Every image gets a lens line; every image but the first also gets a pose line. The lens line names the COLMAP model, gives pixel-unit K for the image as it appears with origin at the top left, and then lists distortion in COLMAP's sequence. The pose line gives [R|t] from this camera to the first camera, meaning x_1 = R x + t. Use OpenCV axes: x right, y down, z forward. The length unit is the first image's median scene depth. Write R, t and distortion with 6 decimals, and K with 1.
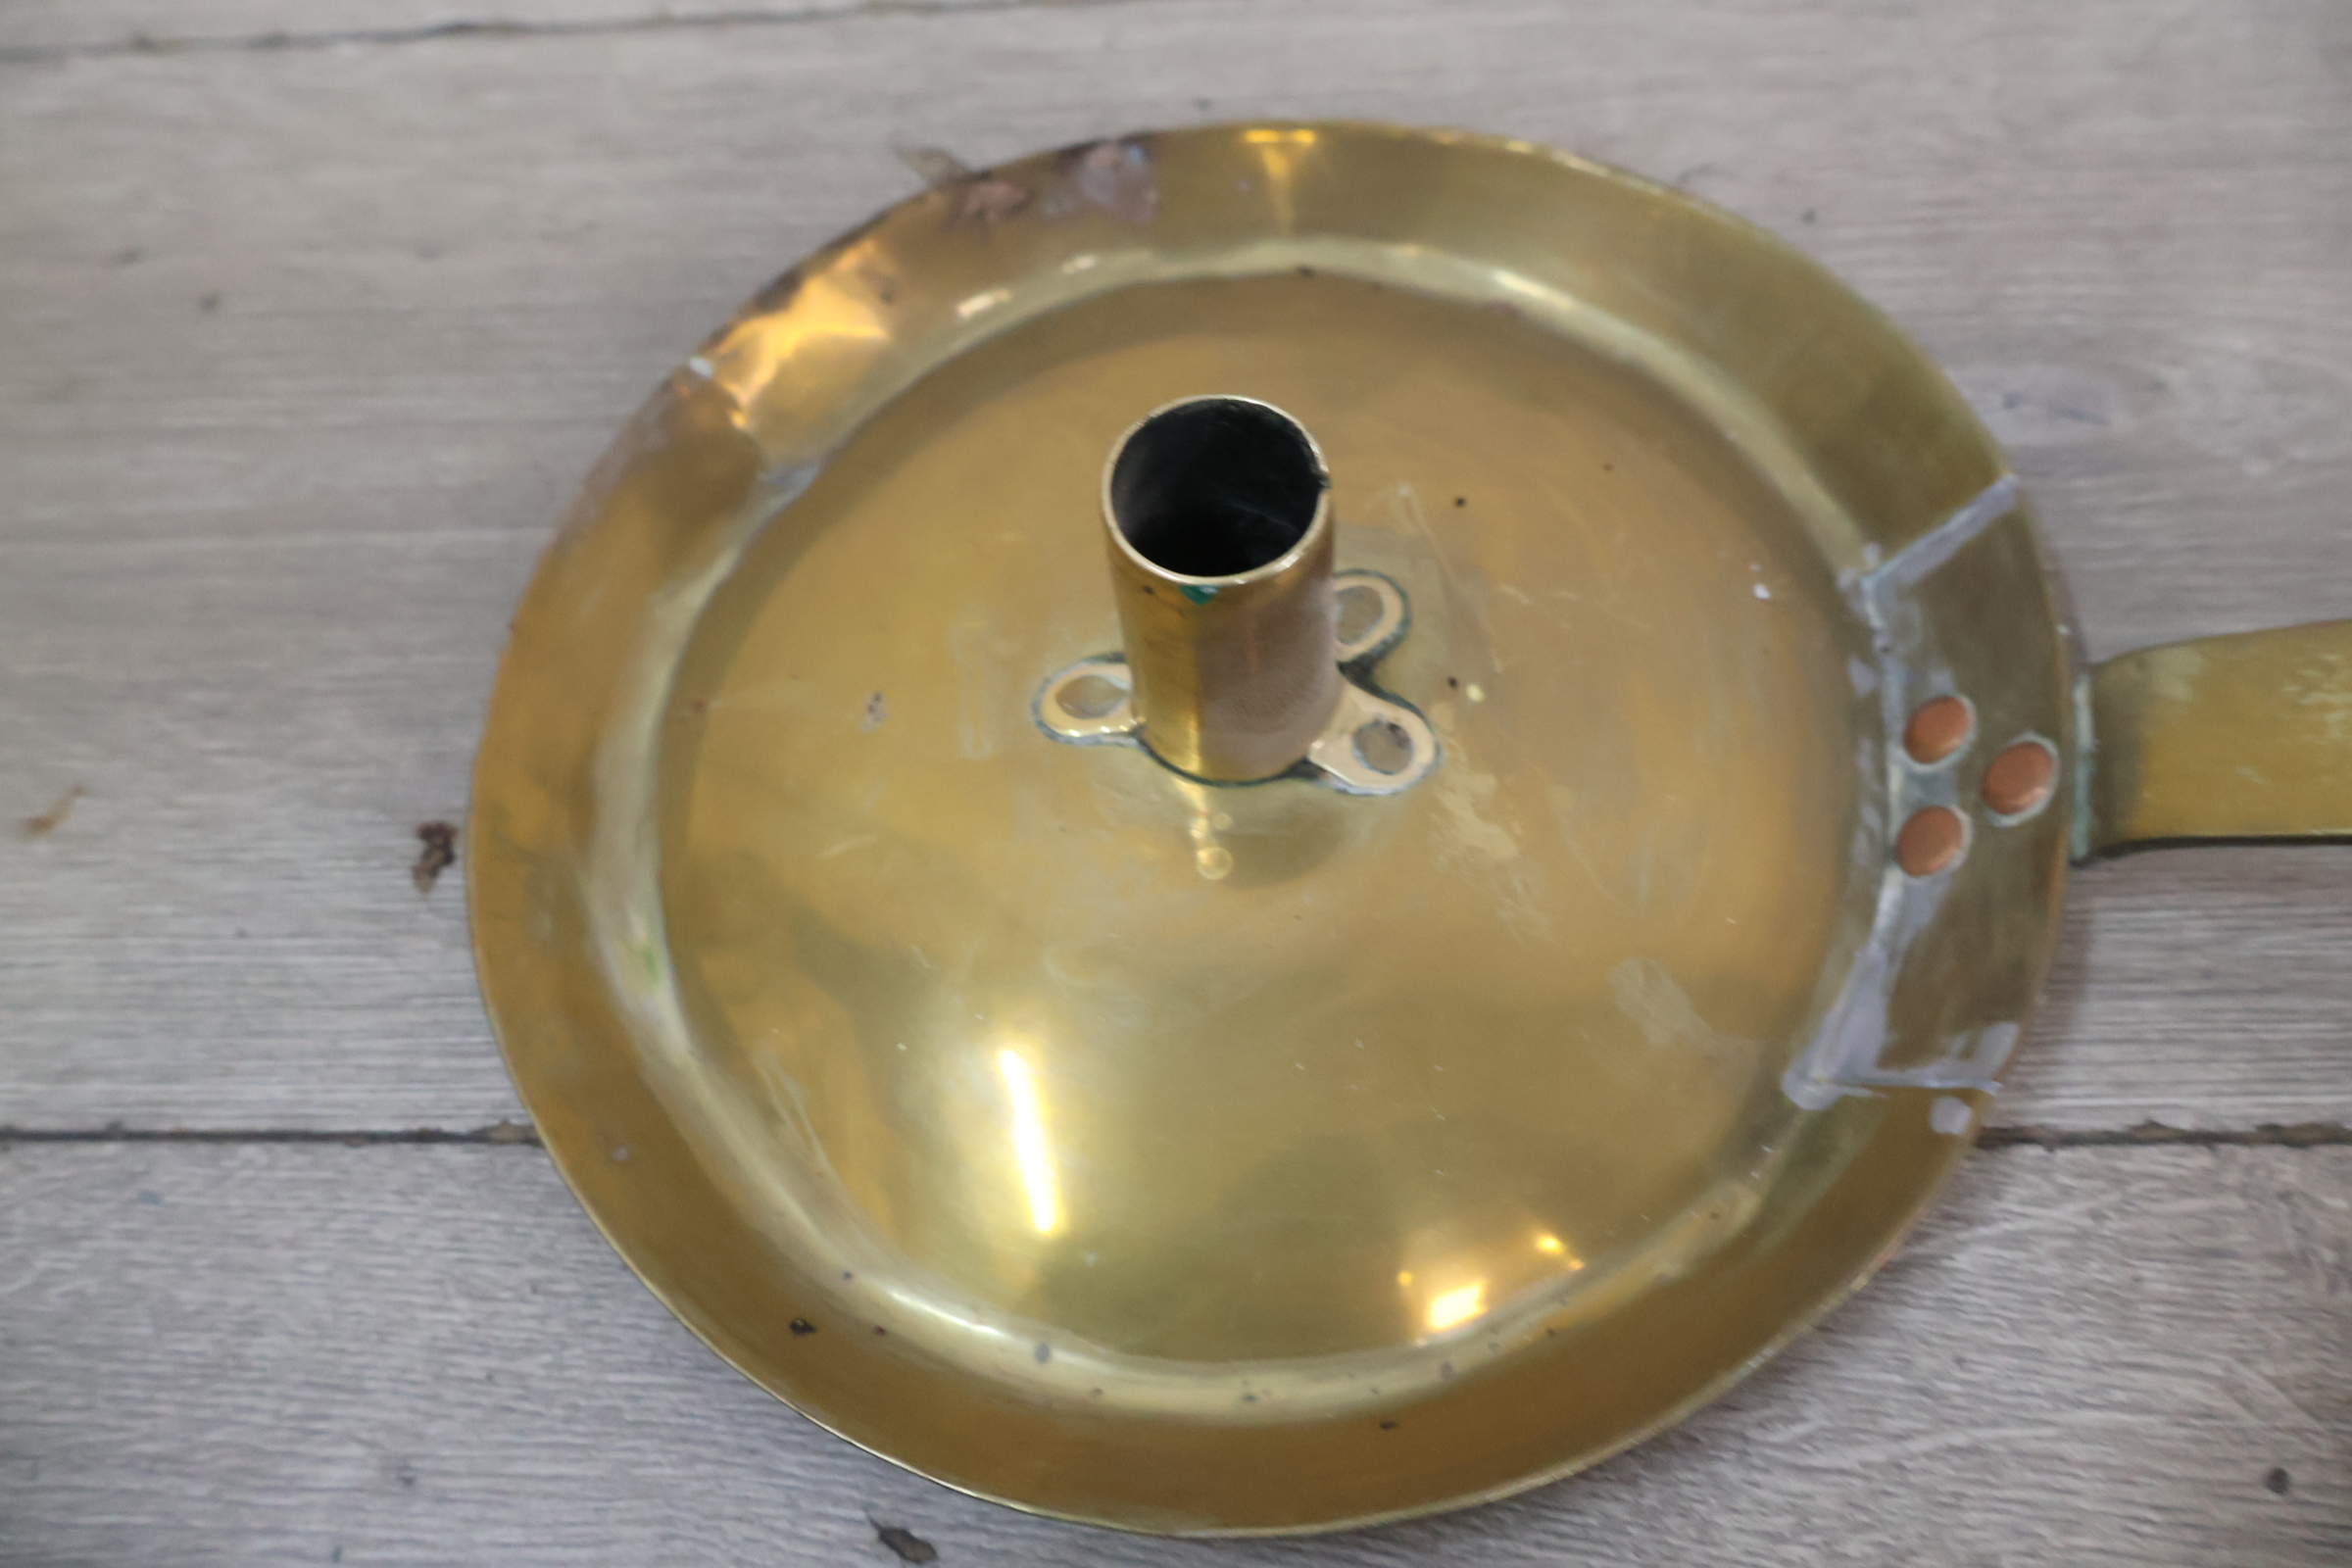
lens RADIAL K [[2018.2, 0, 1178.0], [0, 2018.2, 780.0], [0, 0, 1]] dist [0.006711, 0.009001]
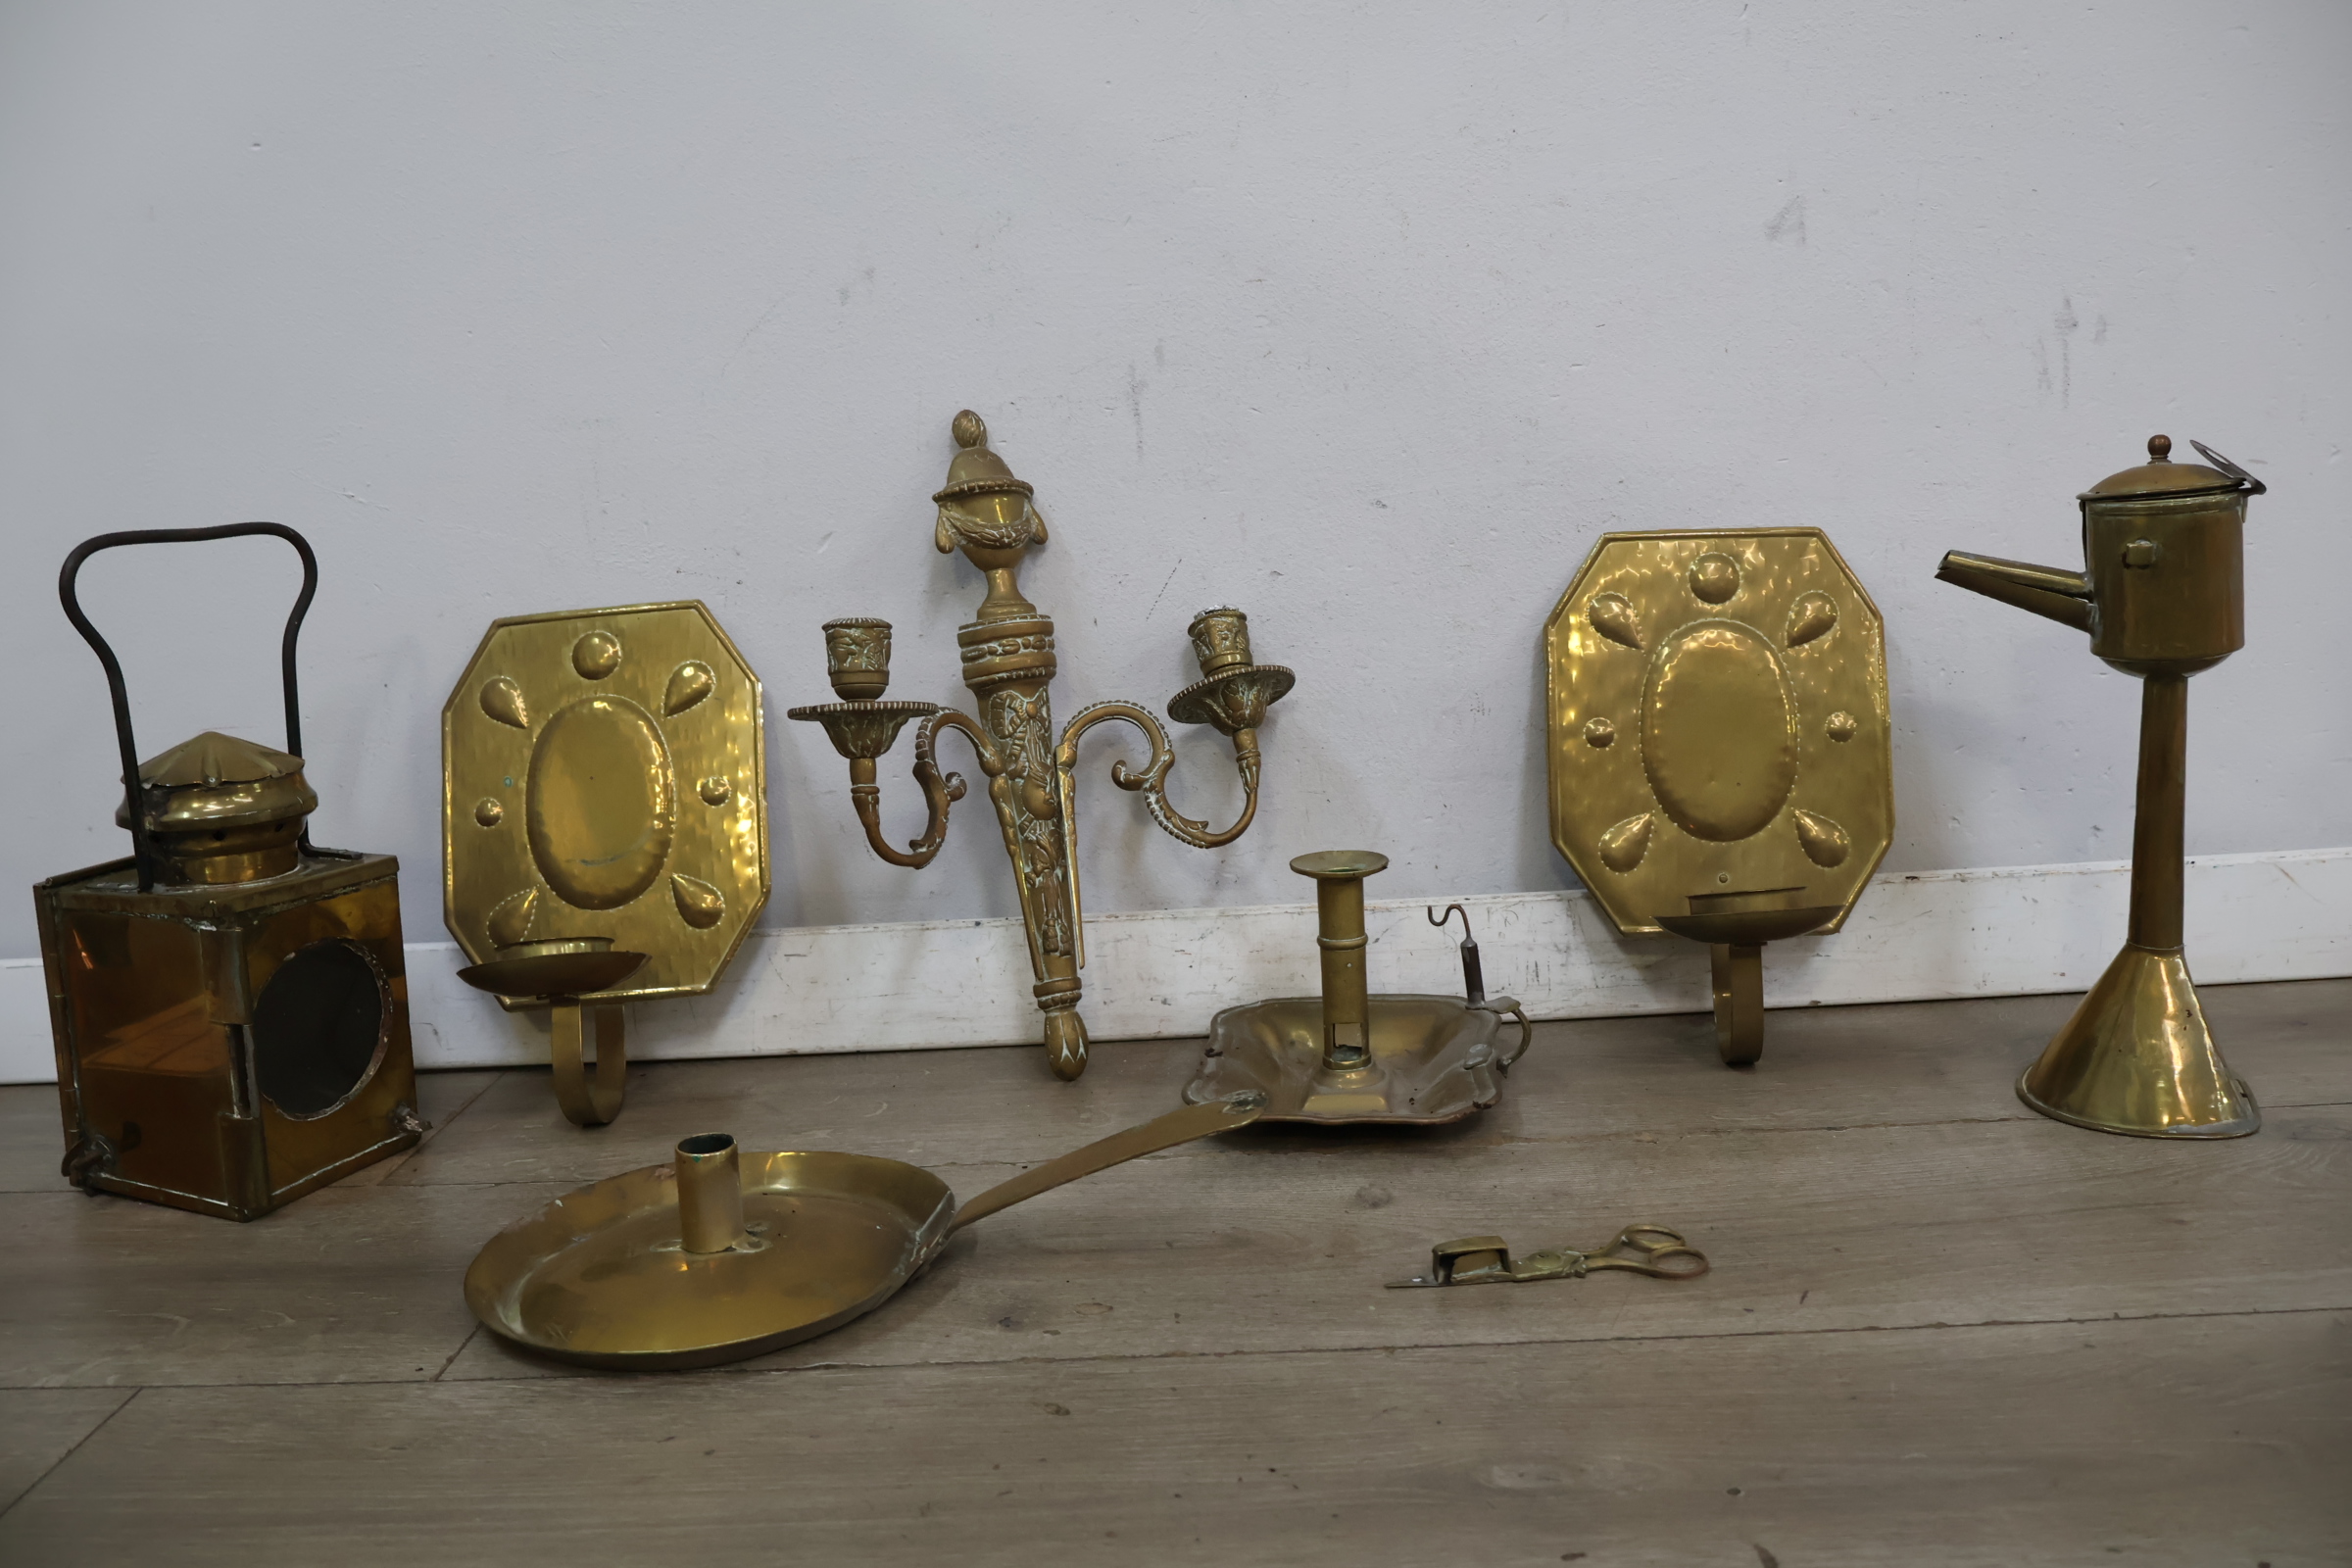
lens RADIAL K [[2018.2, 0, 1167.3], [0, 2018.2, 799.8], [0, 0, 1]] dist [0.006711, 0.009001]
pose [[0.999239, 0.038955, 0.001705, -0.025325], [-0.023564, 0.638105, -0.769589, 1.039082], [-0.031067, 0.768963, 0.638538, -0.992043]]
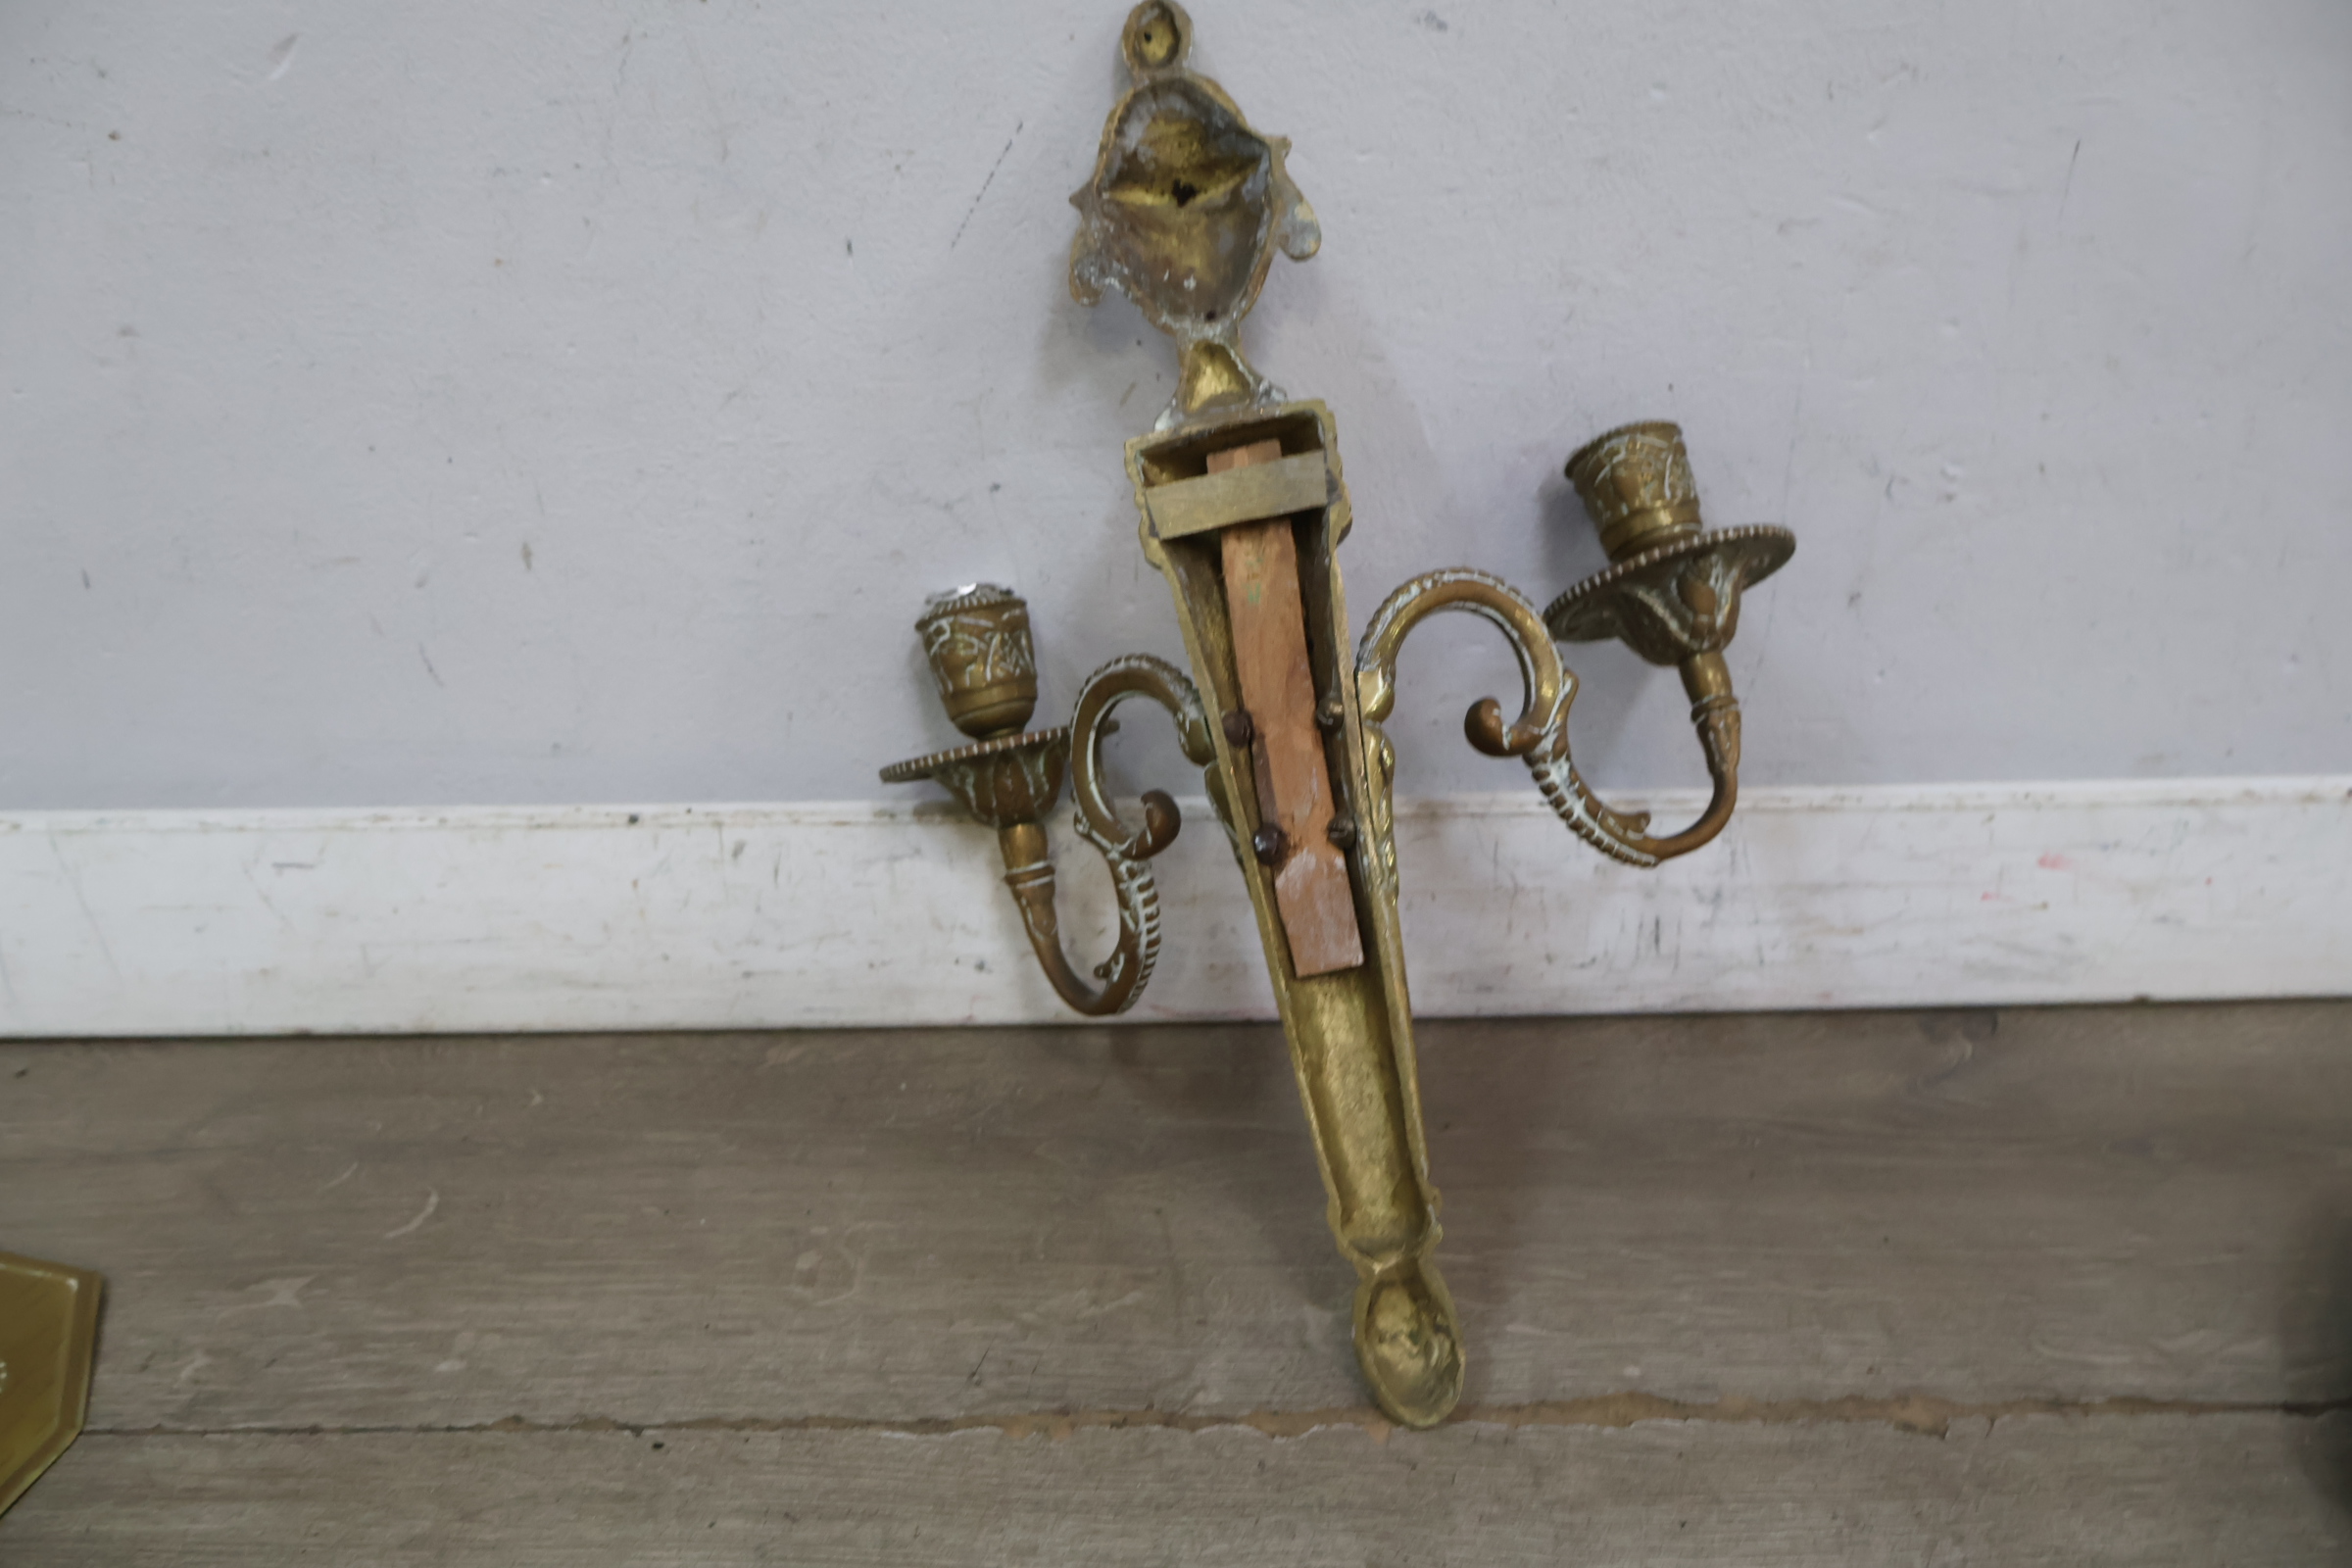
lens RADIAL K [[2018.2, 0, 1163.5], [0, 2018.2, 803.3], [0, 0, 1]] dist [0.006711, 0.009001]
pose [[0.996454, 0.059763, 0.059223, 0.043769], [-0.012958, 0.804499, -0.593812, -0.486832], [-0.083132, 0.590939, 0.802421, -0.096529]]
